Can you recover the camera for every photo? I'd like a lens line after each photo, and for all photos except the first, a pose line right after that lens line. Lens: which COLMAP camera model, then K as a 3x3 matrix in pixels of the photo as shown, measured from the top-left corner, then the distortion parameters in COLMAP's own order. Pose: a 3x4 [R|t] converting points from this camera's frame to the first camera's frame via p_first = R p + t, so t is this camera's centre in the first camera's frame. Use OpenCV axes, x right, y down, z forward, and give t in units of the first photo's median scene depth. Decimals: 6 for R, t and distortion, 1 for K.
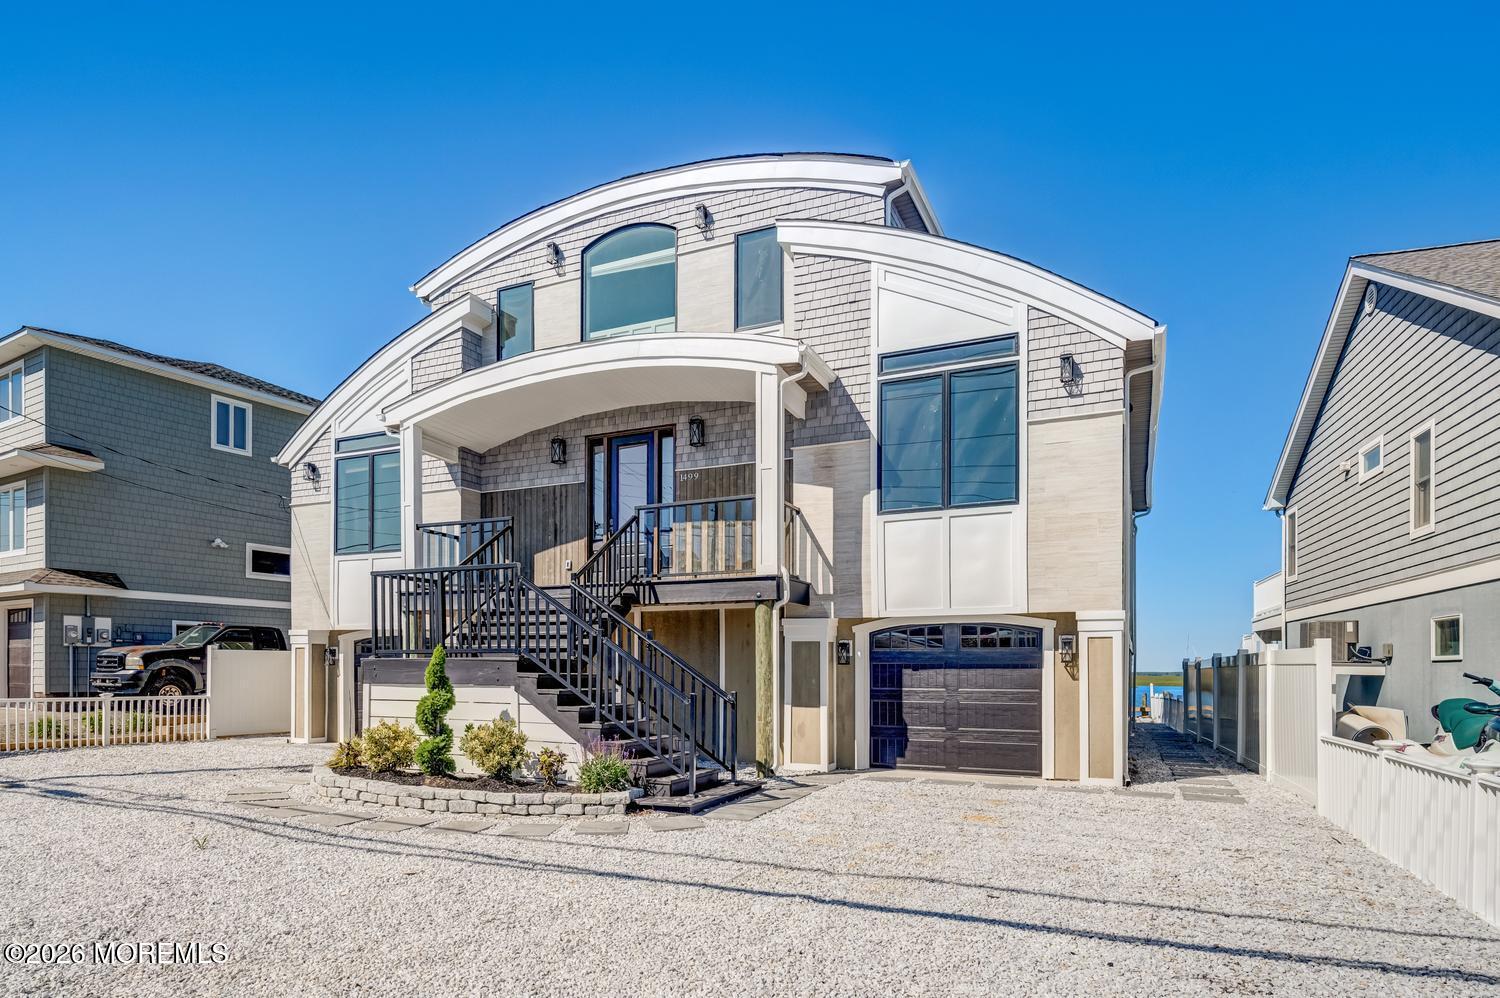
lens RADIAL K [[873.0, 0, 750.3], [0, 873.0, 670.4], [0, 0, 1]] dist [0.001085, -0.000334]
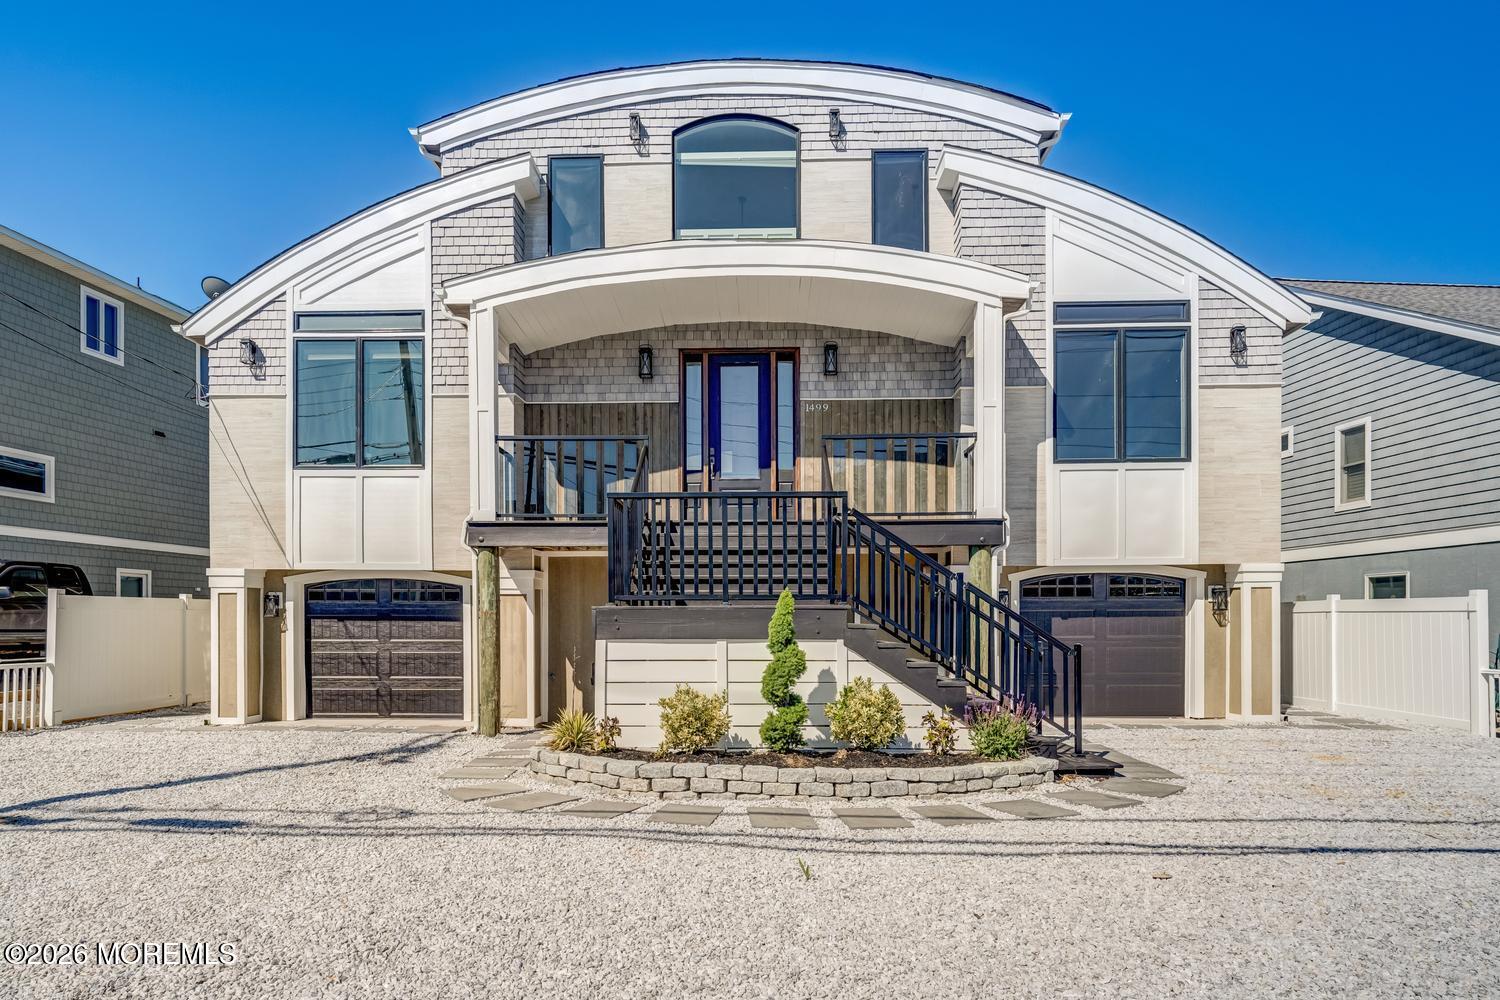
lens RADIAL K [[855.9, 0, 748.4], [0, 855.9, 625.1], [0, 0, 1]] dist [0.002829, -0.000988]
pose [[0.915770, -0.008263, 0.401619, -0.498604], [0.006466, 0.999962, 0.005829, -0.000701], [-0.401652, -0.002741, 0.915788, 0.212564]]
